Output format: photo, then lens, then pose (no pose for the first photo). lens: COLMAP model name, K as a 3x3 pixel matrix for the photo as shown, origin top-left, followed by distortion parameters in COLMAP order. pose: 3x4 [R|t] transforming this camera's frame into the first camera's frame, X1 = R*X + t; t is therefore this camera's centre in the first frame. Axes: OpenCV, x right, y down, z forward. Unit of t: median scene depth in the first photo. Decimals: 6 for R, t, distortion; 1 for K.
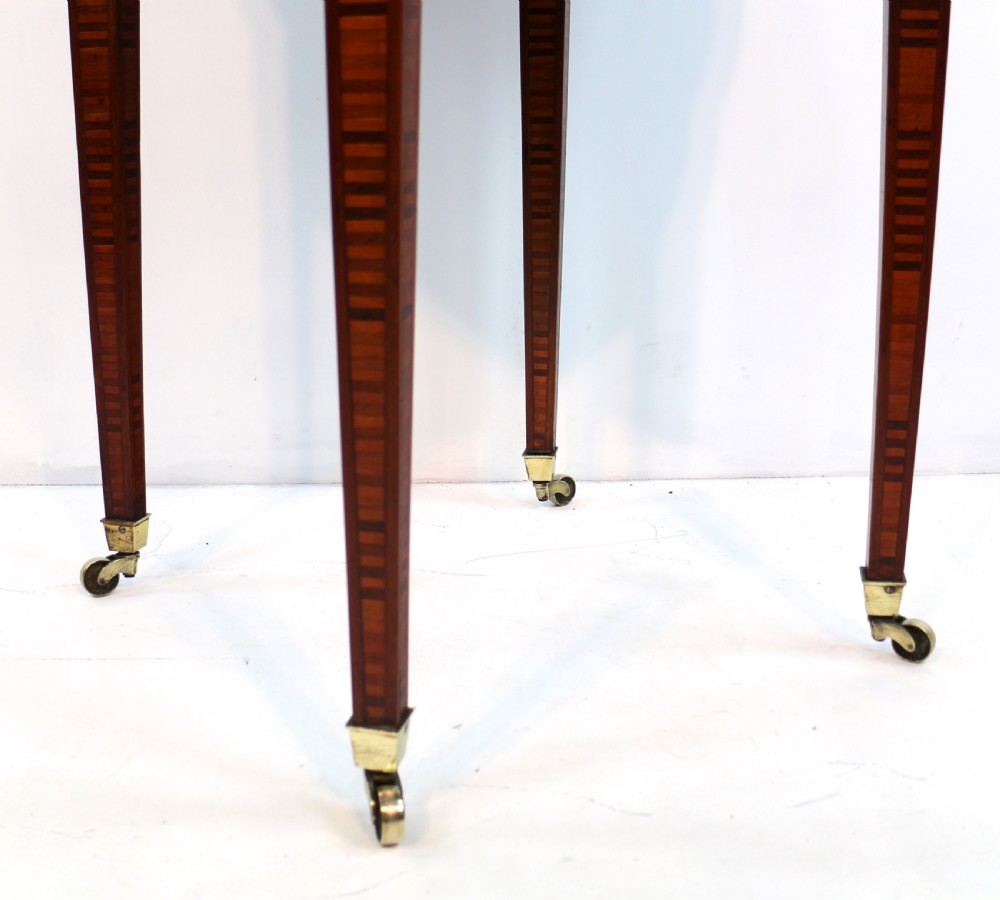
lens RADIAL K [[1331.7, 0, 463.3], [0, 1331.7, 357.6], [0, 0, 1]] dist [-0.140104, 0.000000]
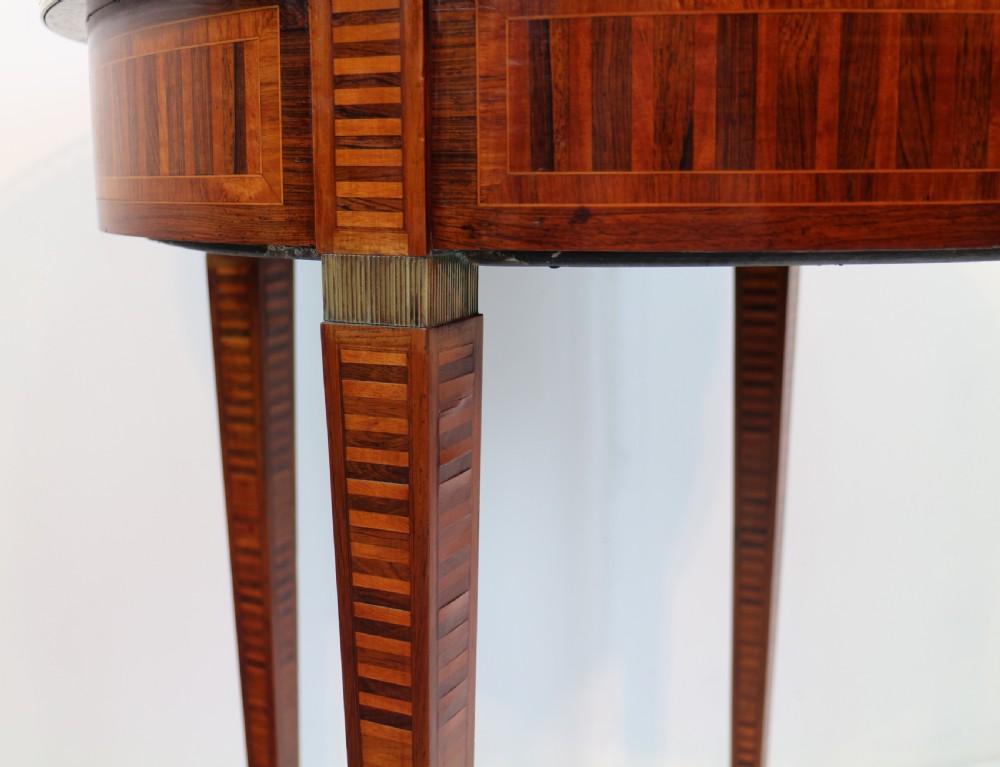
lens RADIAL K [[1215.6, 0, 435.3], [0, 1215.6, 382.0], [0, 0, 1]] dist [-0.074220, 0.000000]
pose [[0.957873, 0.035300, -0.285014, 0.101335], [-0.039985, 0.999144, -0.010634, -0.297909], [0.284395, 0.021582, 0.958464, 0.185931]]
